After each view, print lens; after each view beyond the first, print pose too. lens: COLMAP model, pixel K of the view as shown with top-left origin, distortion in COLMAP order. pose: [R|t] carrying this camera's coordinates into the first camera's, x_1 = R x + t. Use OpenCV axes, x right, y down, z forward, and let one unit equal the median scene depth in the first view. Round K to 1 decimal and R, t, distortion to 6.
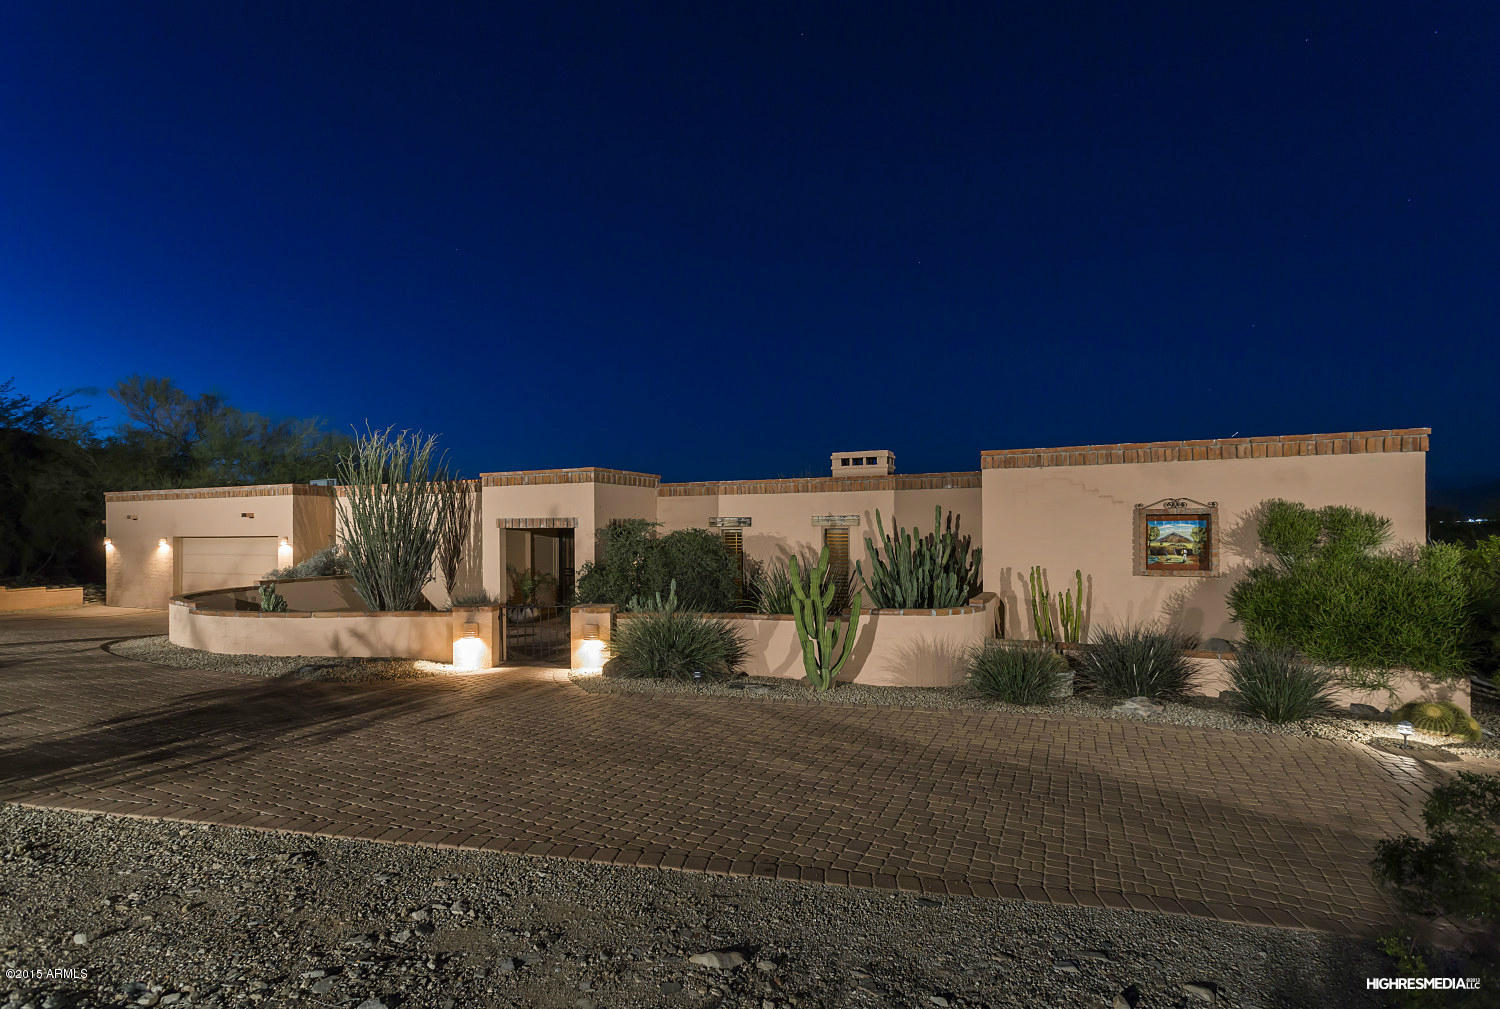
lens RADIAL K [[753.1, 0, 739.8], [0, 753.1, 524.3], [0, 0, 1]] dist [0.004011, 0.002118]
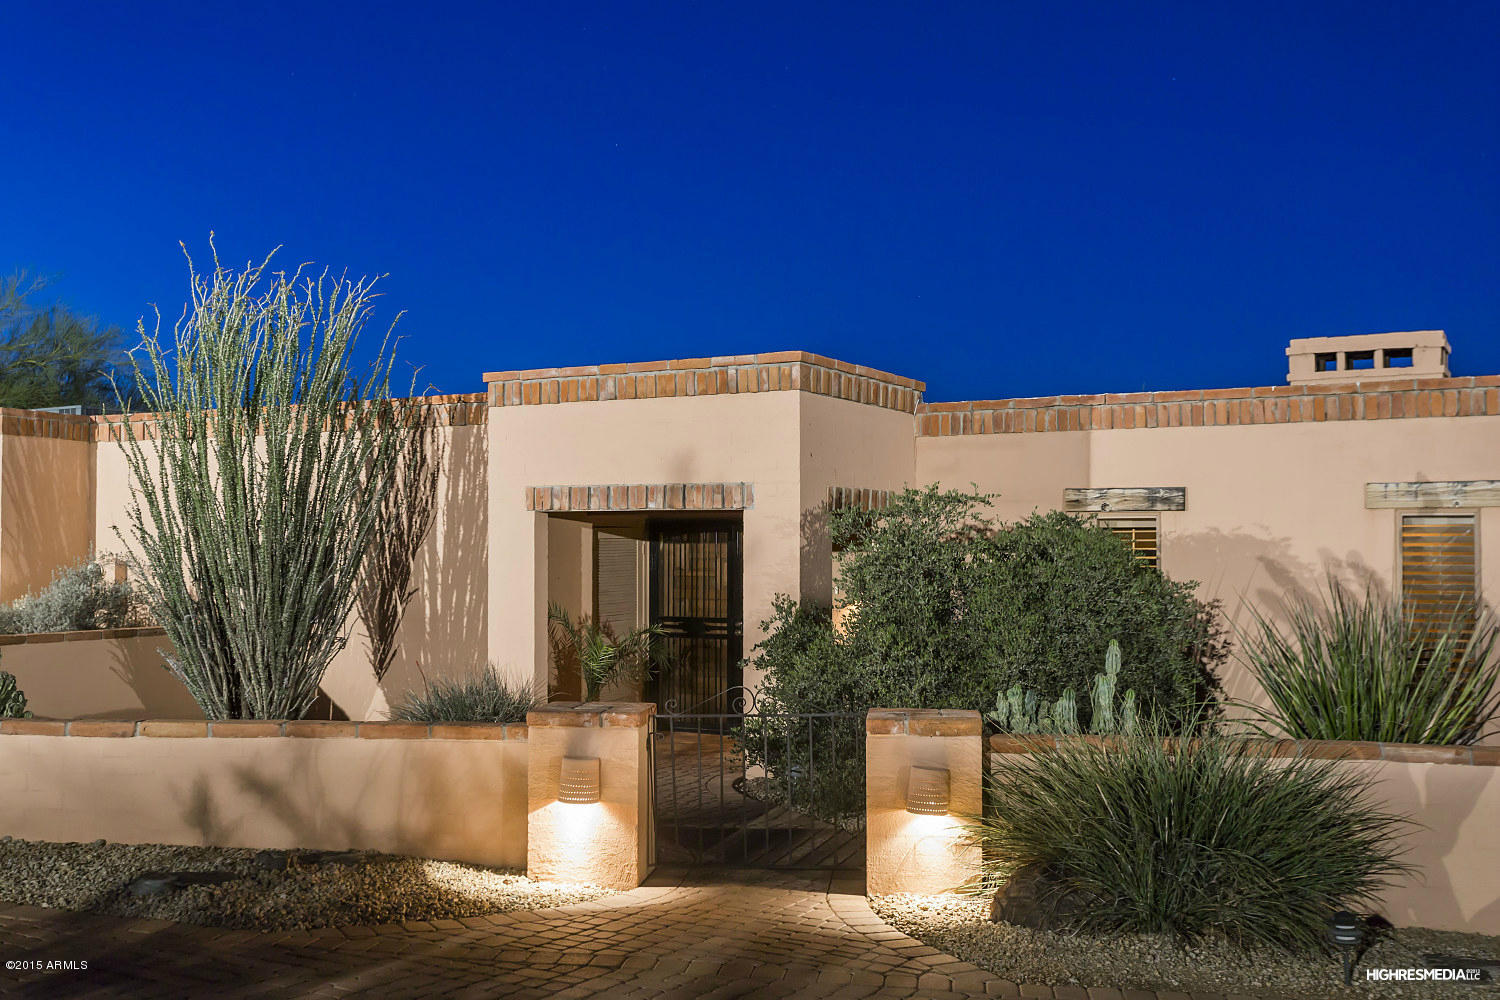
lens RADIAL K [[1609.7, 0, 742.8], [0, 1609.7, 509.5], [0, 0, 1]] dist [0.009622, 0.000000]
pose [[0.998265, 0.006044, -0.058562, -0.216689], [-0.007077, 0.999823, -0.017442, 0.024108], [0.058447, 0.017826, 0.998131, 0.225172]]
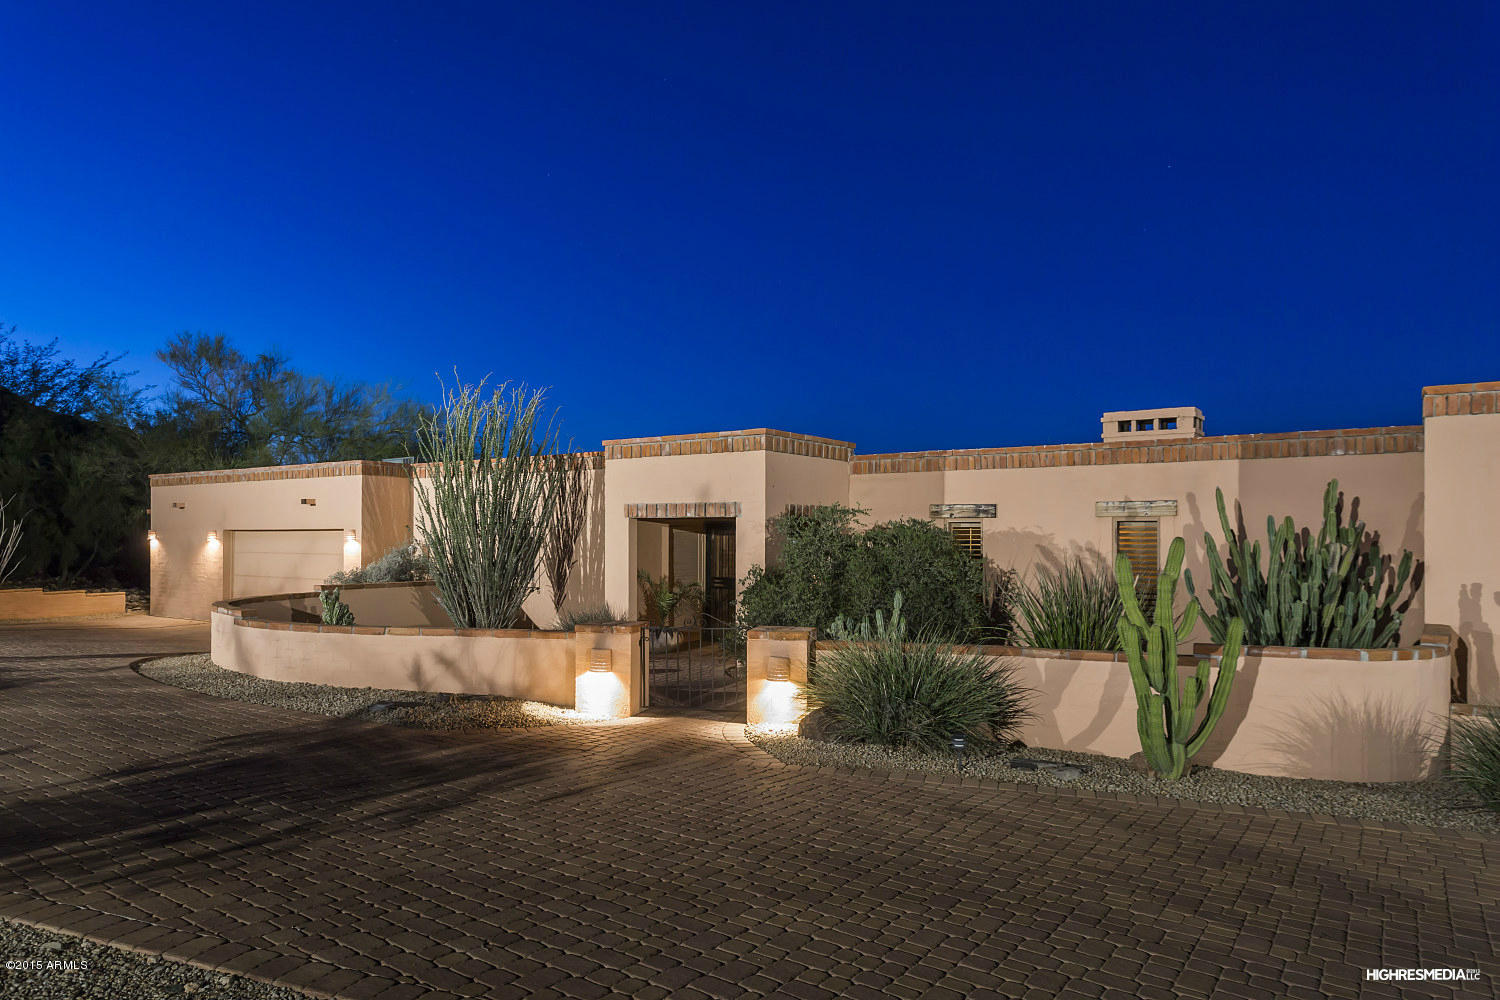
lens RADIAL K [[1005.1, 0, 729.3], [0, 1005.1, 532.2], [0, 0, 1]] dist [-0.009788, 0.009107]
pose [[0.983246, 0.009639, -0.182027, -0.073221], [-0.009218, 0.999953, 0.003160, 0.019844], [0.182049, -0.001429, 0.983288, 0.121306]]
